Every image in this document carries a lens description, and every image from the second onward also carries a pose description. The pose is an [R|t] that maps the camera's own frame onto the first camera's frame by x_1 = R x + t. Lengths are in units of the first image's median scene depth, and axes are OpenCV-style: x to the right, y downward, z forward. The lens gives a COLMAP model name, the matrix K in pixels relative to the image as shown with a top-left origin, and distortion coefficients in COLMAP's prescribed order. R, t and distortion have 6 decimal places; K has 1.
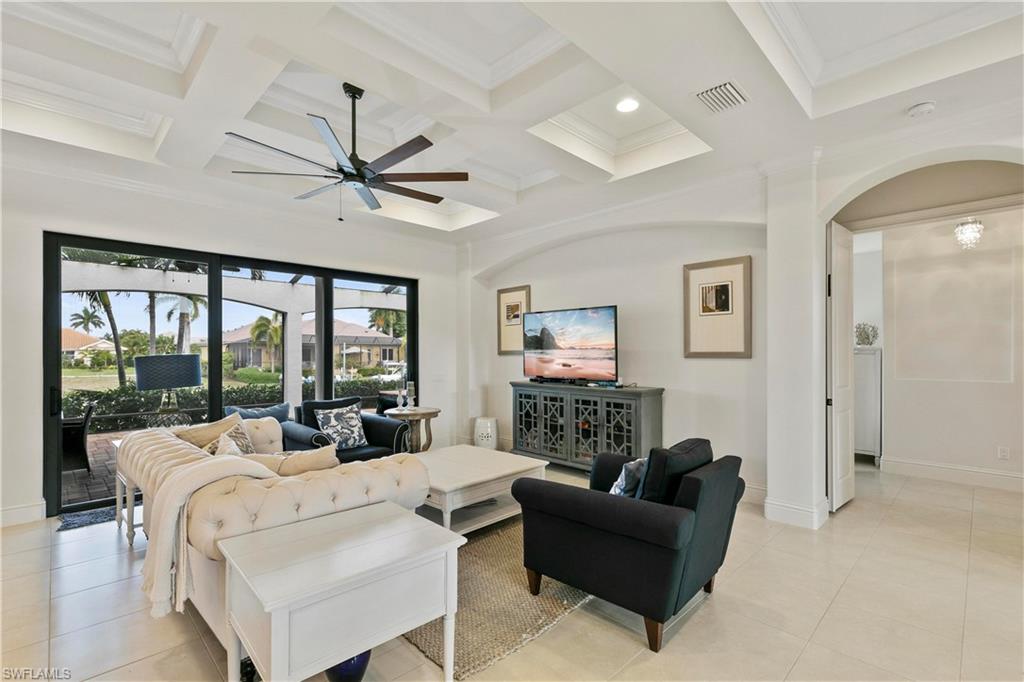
lens RADIAL K [[462.9, 0, 510.8], [0, 462.9, 347.4], [0, 0, 1]] dist [0.001952, -0.000741]
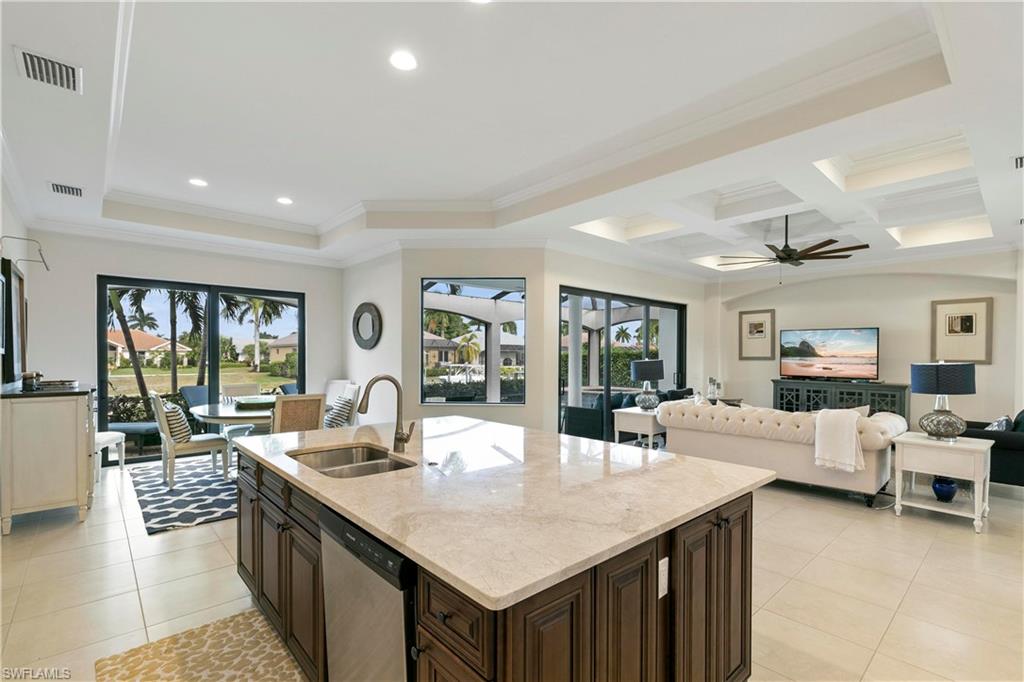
lens RADIAL K [[462.9, 0, 518.1], [0, 462.9, 358.6], [0, 0, 1]] dist [0.001952, -0.000741]
pose [[0.998973, 0.004527, -0.045086, -0.740079], [-0.003610, 0.999786, 0.020388, -0.015857], [0.045169, -0.020204, 0.998775, -0.456489]]
